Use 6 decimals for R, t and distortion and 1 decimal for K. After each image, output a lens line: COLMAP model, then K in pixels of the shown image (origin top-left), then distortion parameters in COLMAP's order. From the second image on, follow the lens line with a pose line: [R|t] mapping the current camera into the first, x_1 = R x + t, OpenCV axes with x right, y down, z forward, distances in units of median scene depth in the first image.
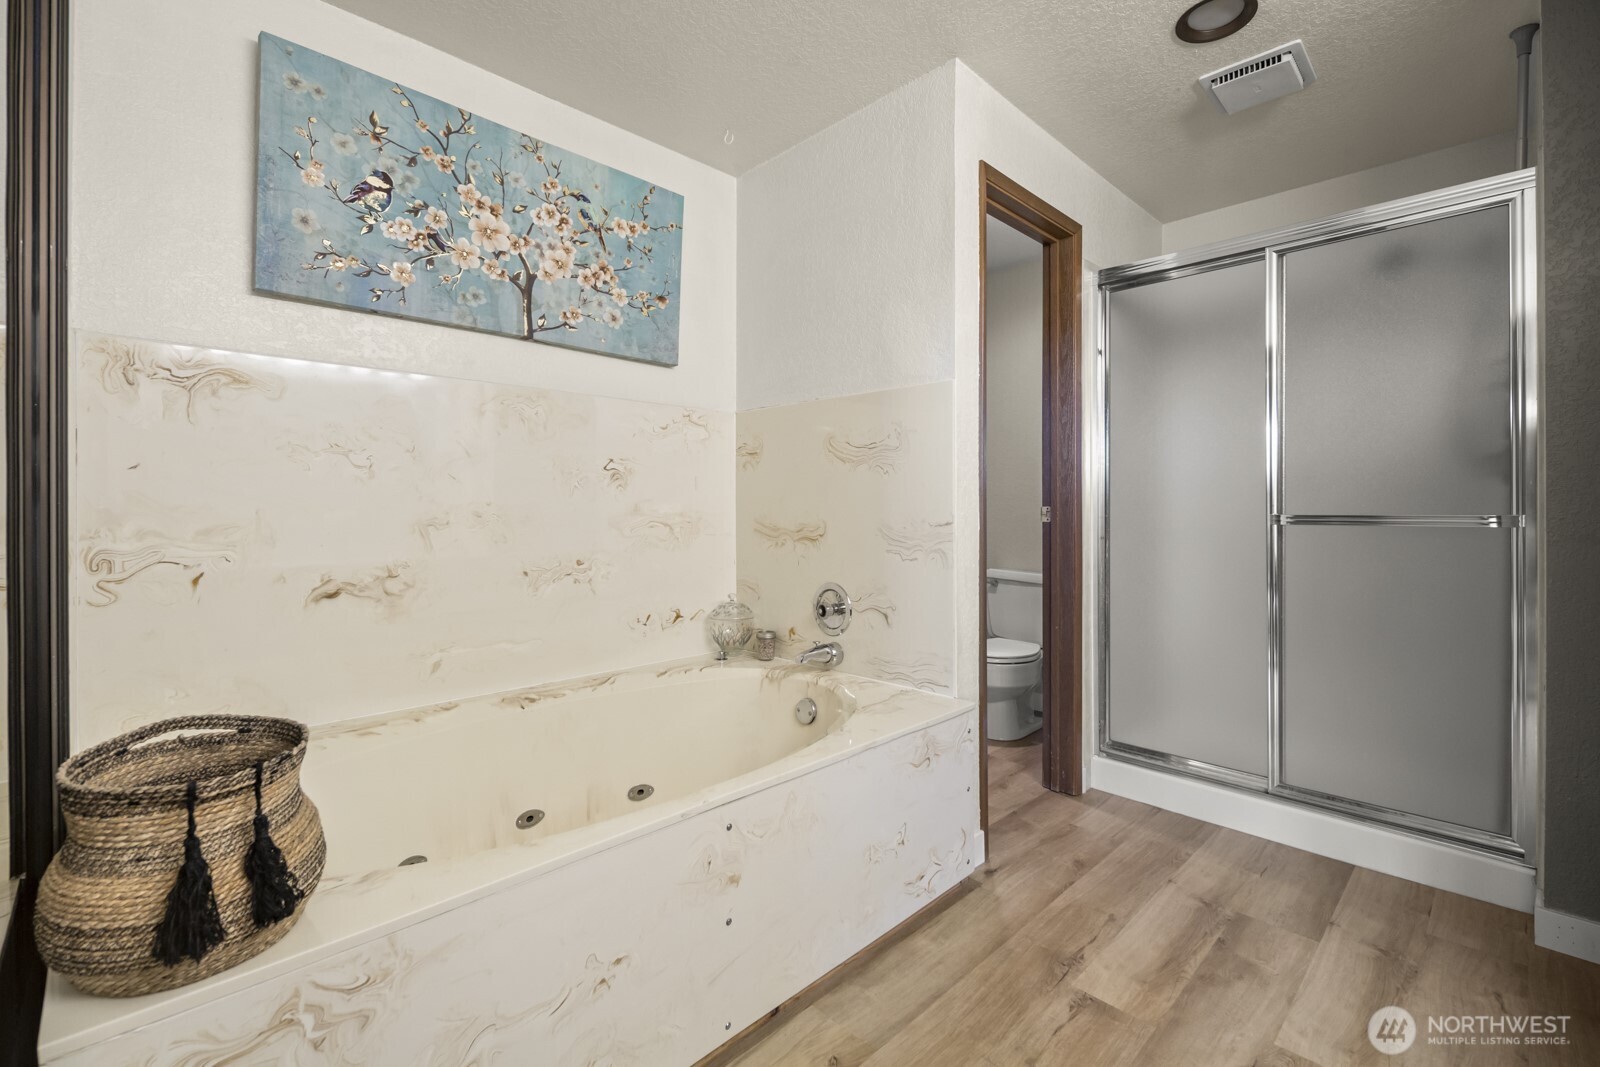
lens RADIAL K [[699.0, 0, 777.1], [0, 699.0, 501.2], [0, 0, 1]] dist [0.007339, -0.004759]
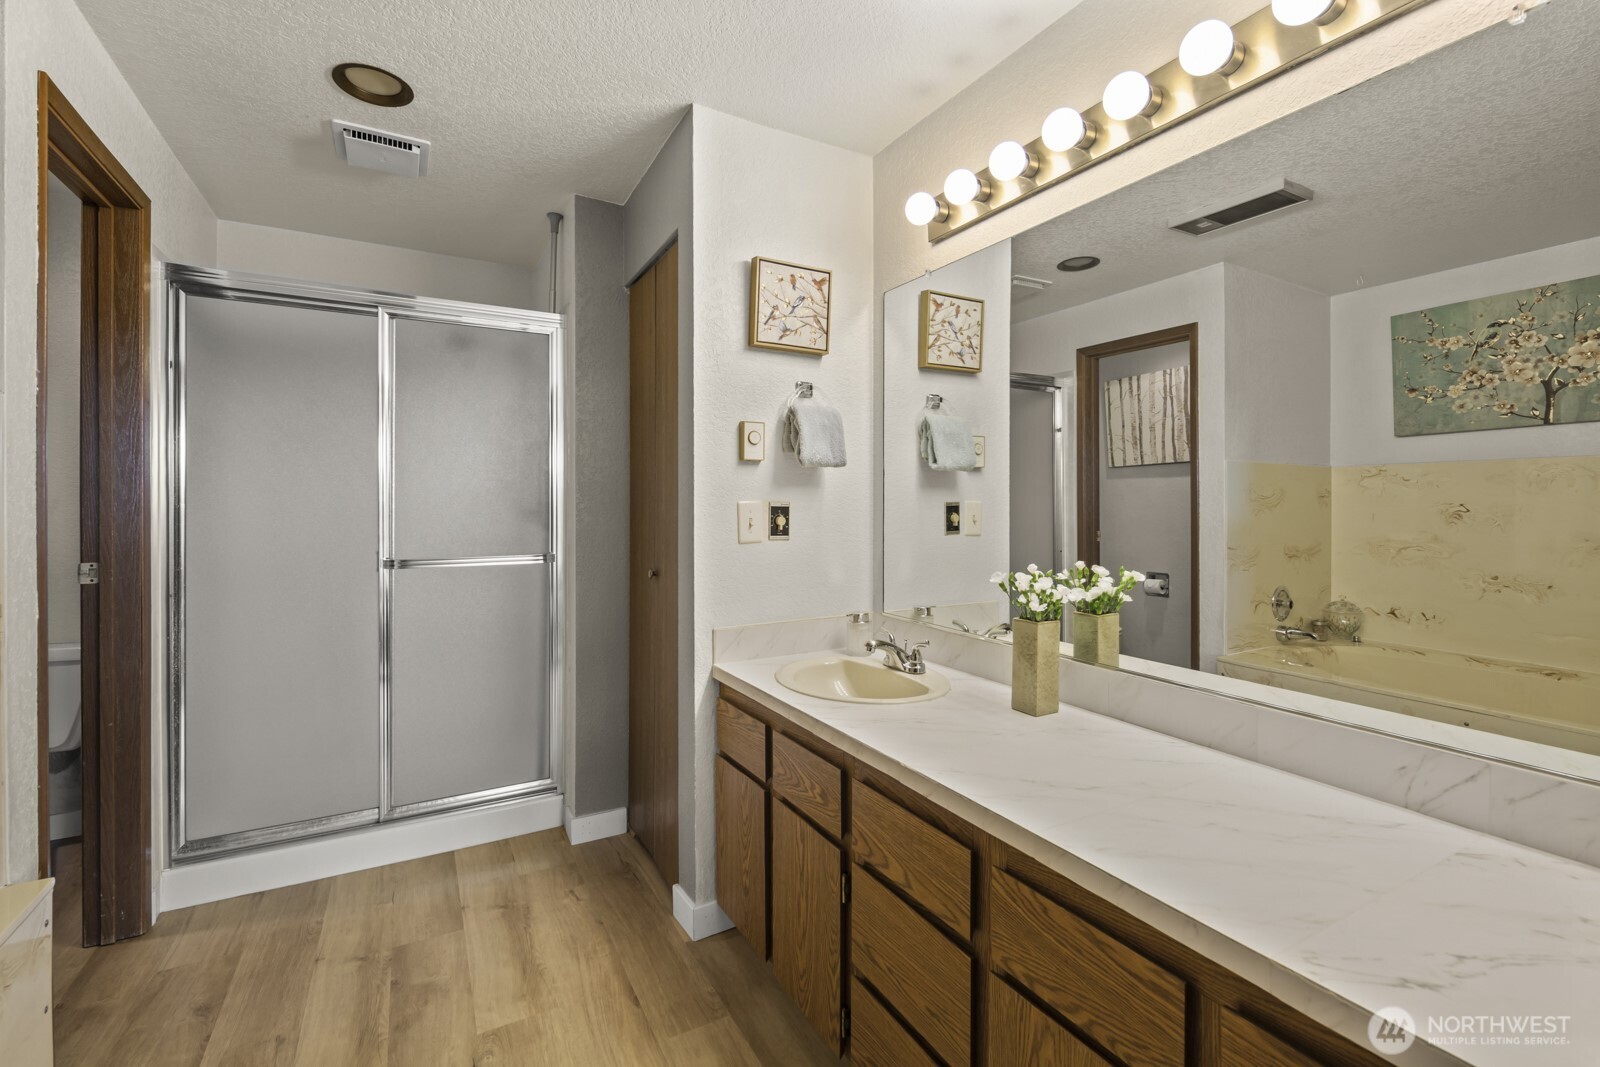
lens RADIAL K [[699.0, 0, 826.9], [0, 699.0, 505.2], [0, 0, 1]] dist [0.007339, -0.004759]
pose [[0.236920, 0.000986, 0.971529, -0.183609], [-0.001085, 0.999999, -0.000751, -0.067918], [-0.971529, -0.000876, 0.236921, 0.101279]]
